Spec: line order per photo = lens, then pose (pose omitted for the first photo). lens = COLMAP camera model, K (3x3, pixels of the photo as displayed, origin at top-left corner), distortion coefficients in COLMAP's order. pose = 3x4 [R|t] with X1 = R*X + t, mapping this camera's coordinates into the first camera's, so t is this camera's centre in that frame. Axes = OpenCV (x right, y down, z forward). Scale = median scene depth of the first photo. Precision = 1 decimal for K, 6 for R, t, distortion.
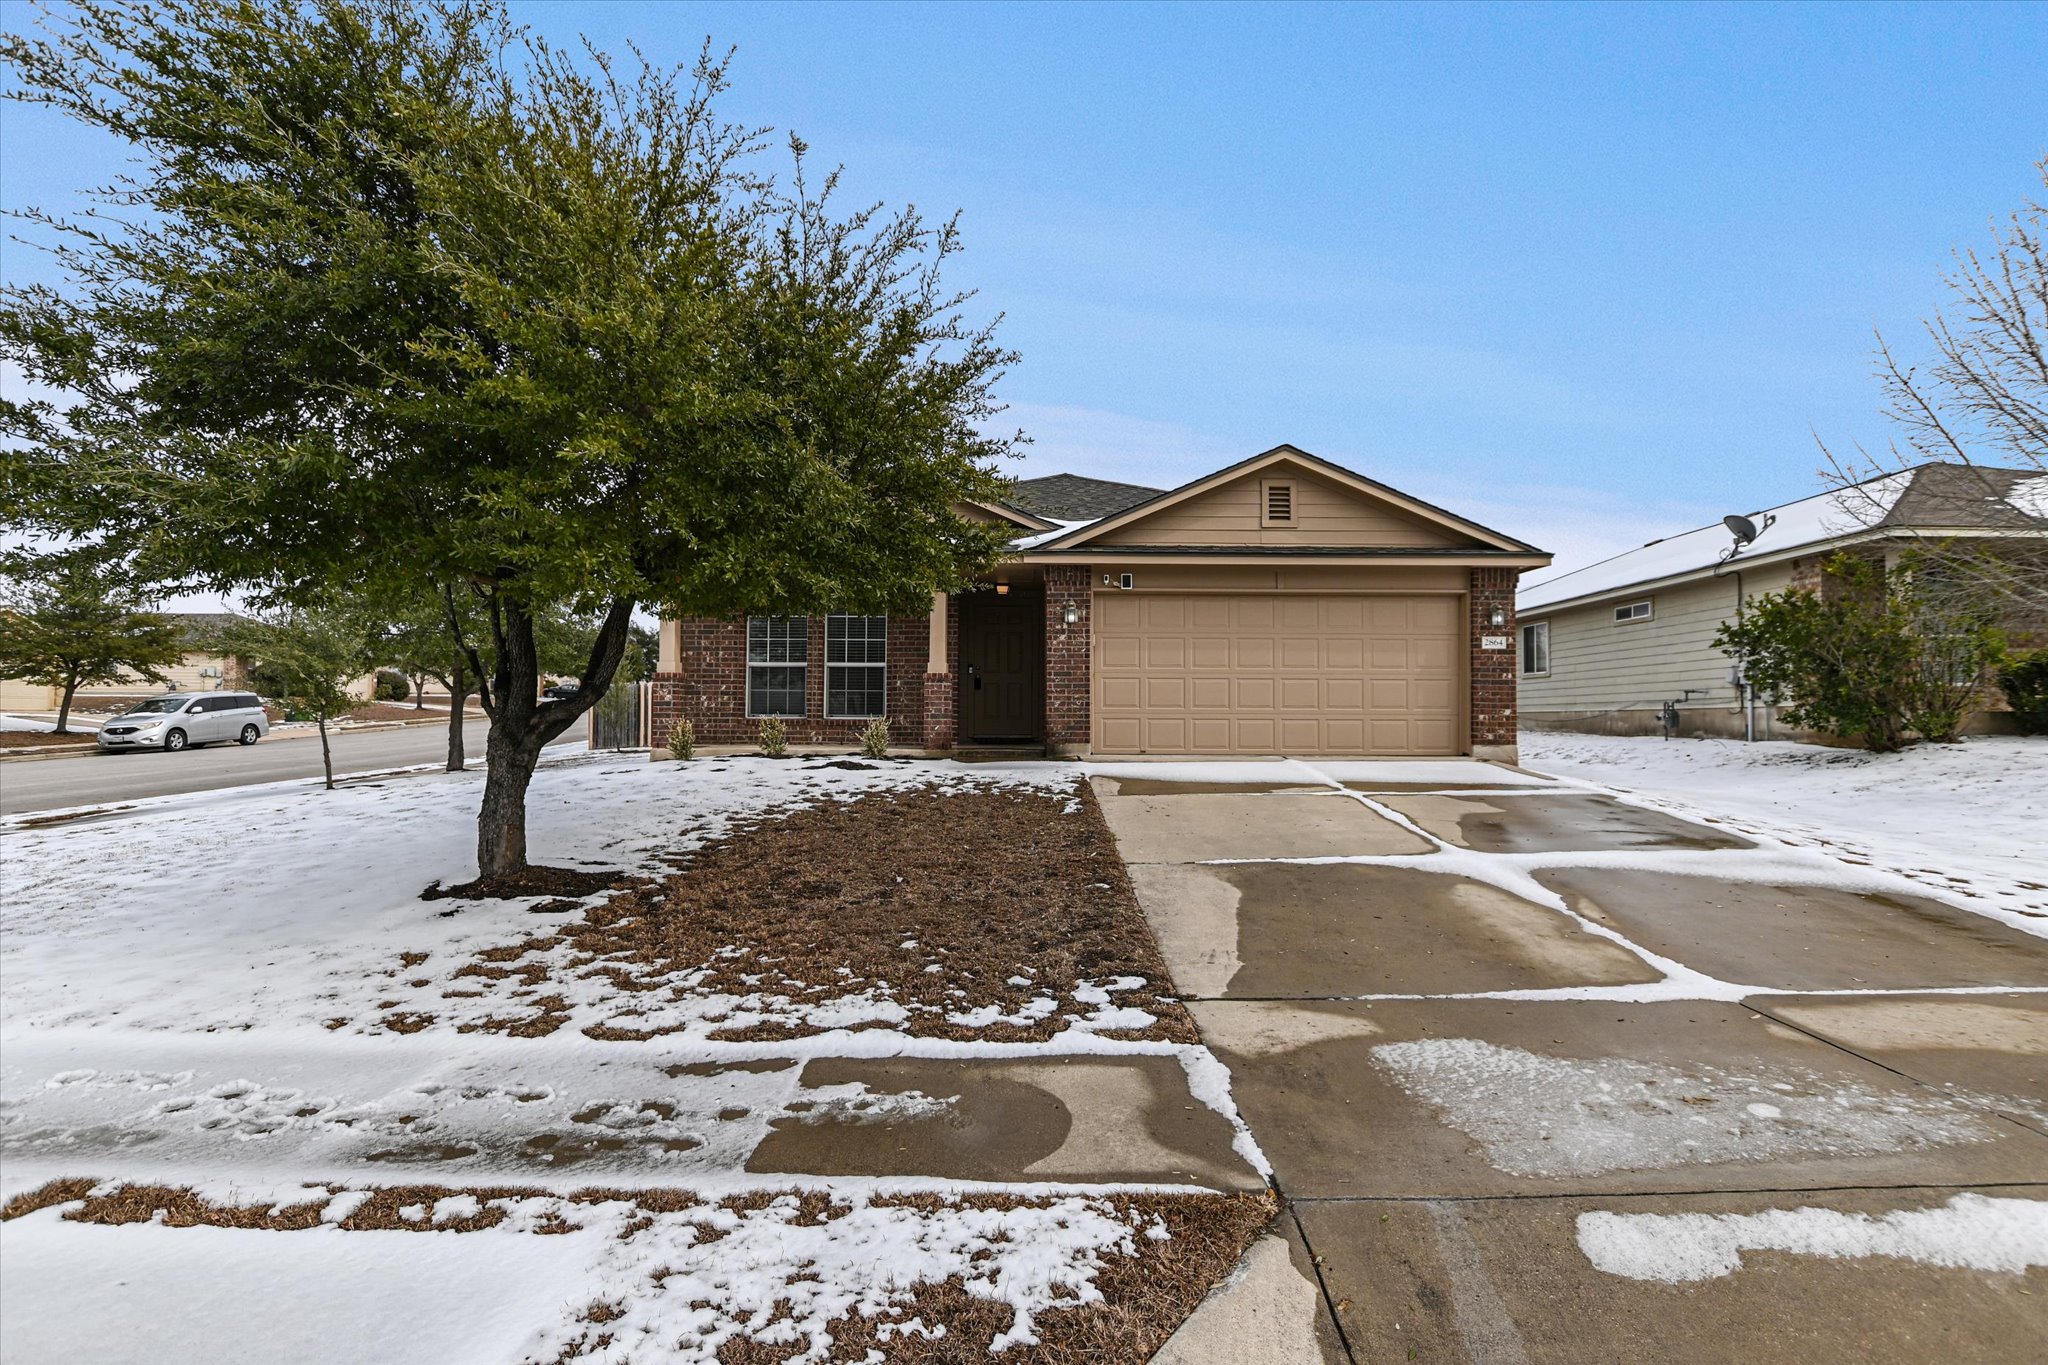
lens RADIAL K [[1013.3, 0, 1010.3], [0, 1013.3, 684.0], [0, 0, 1]] dist [-0.024480, -0.000231]
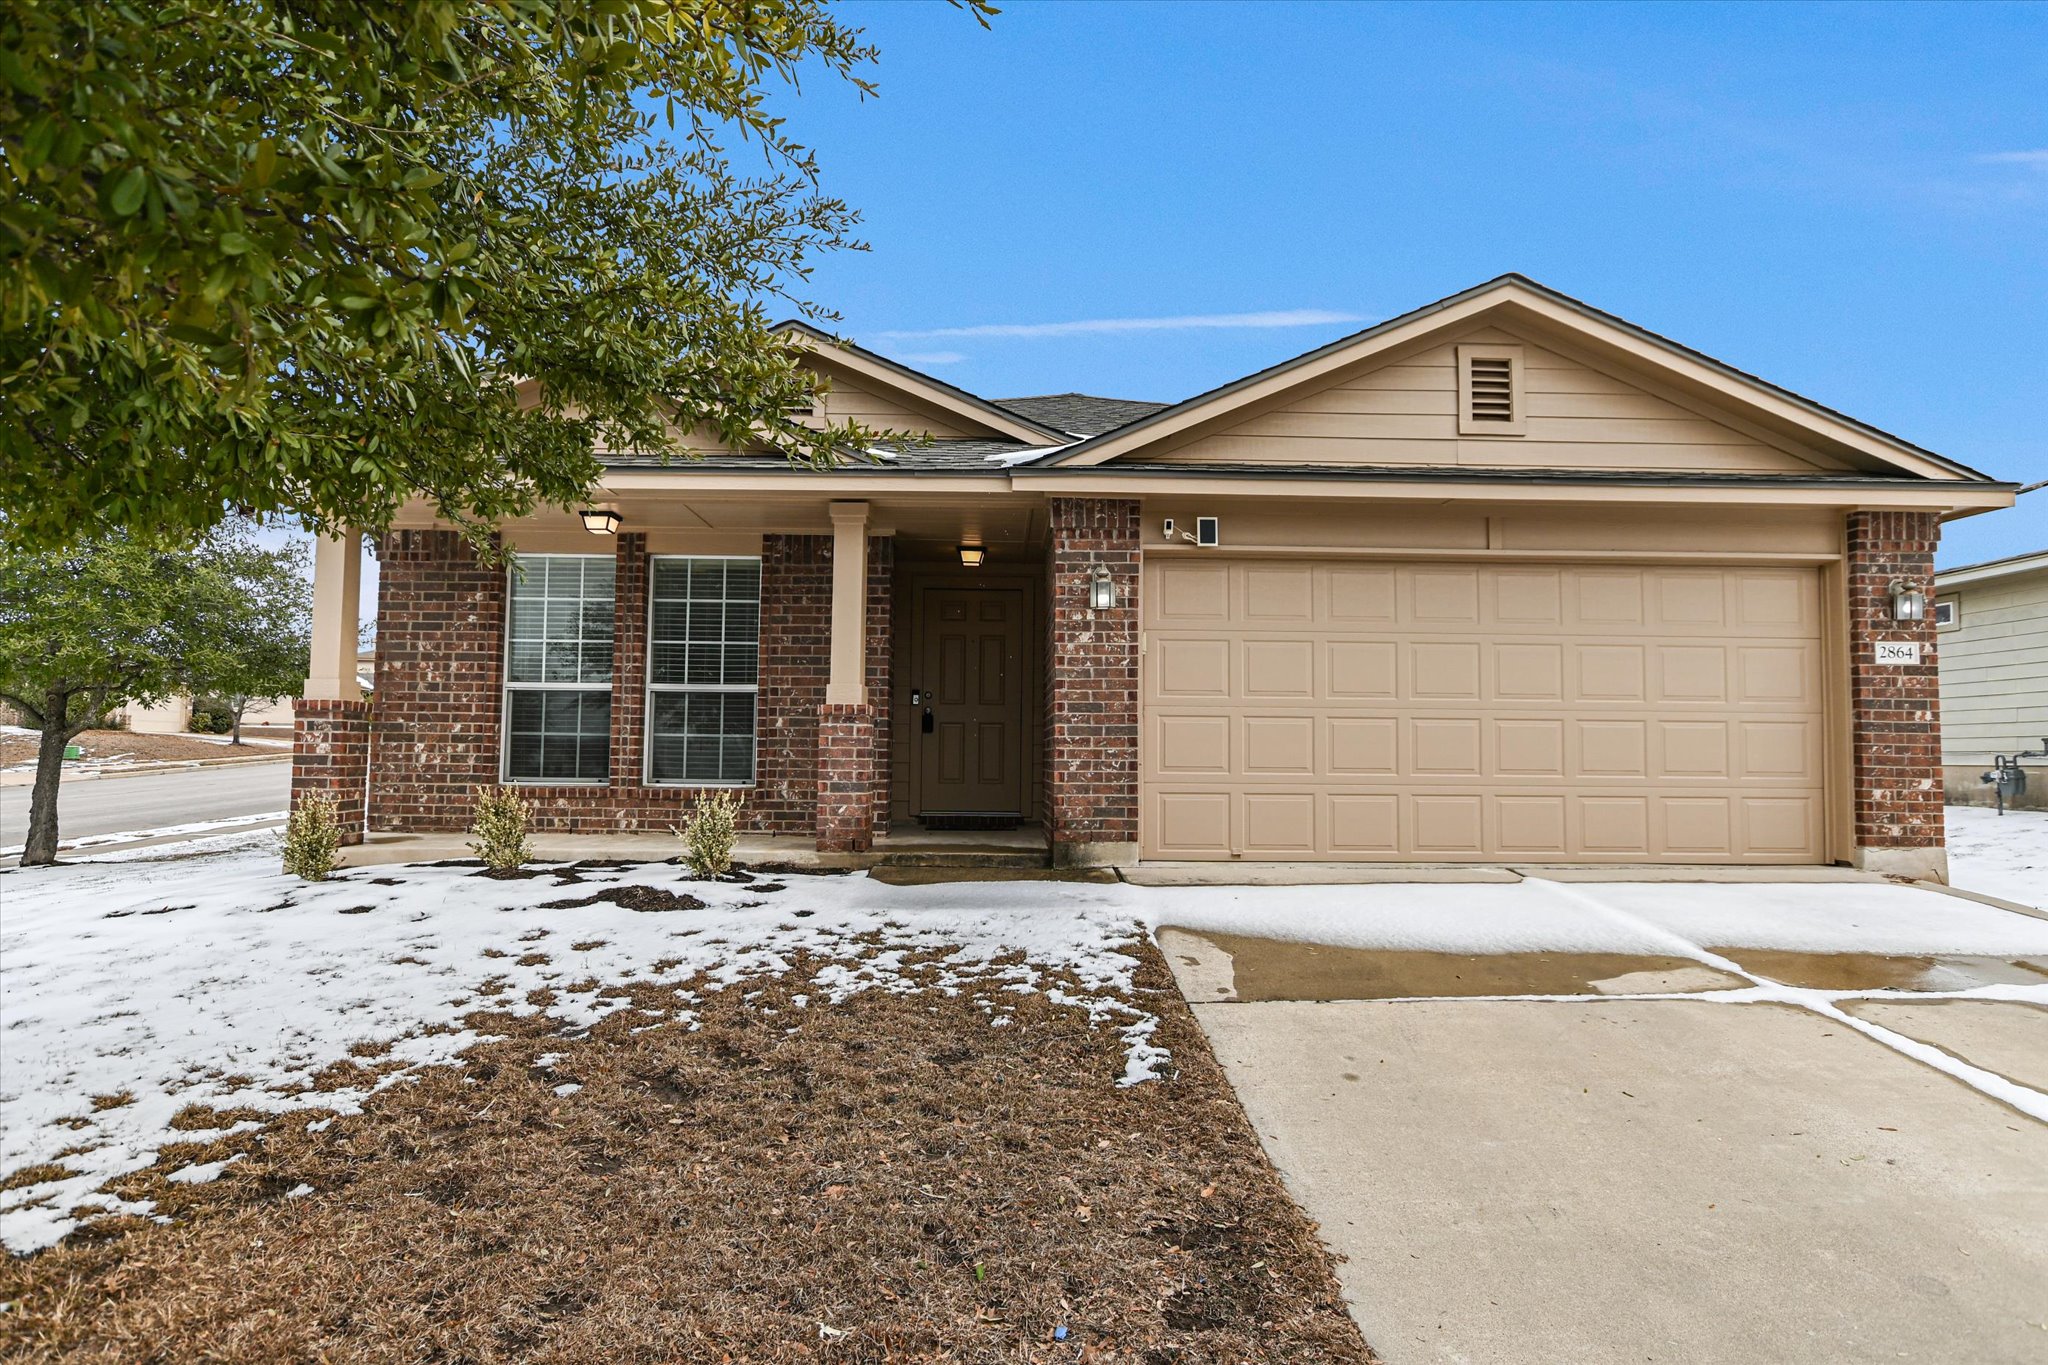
lens RADIAL K [[1013.3, 0, 1010.3], [0, 1013.3, 684.0], [0, 0, 1]] dist [-0.024480, -0.000231]
pose [[0.999594, 0.006562, 0.027710, -0.001173], [-0.005733, 0.999537, -0.029889, -0.006261], [-0.027893, 0.029718, 0.999169, 0.483167]]
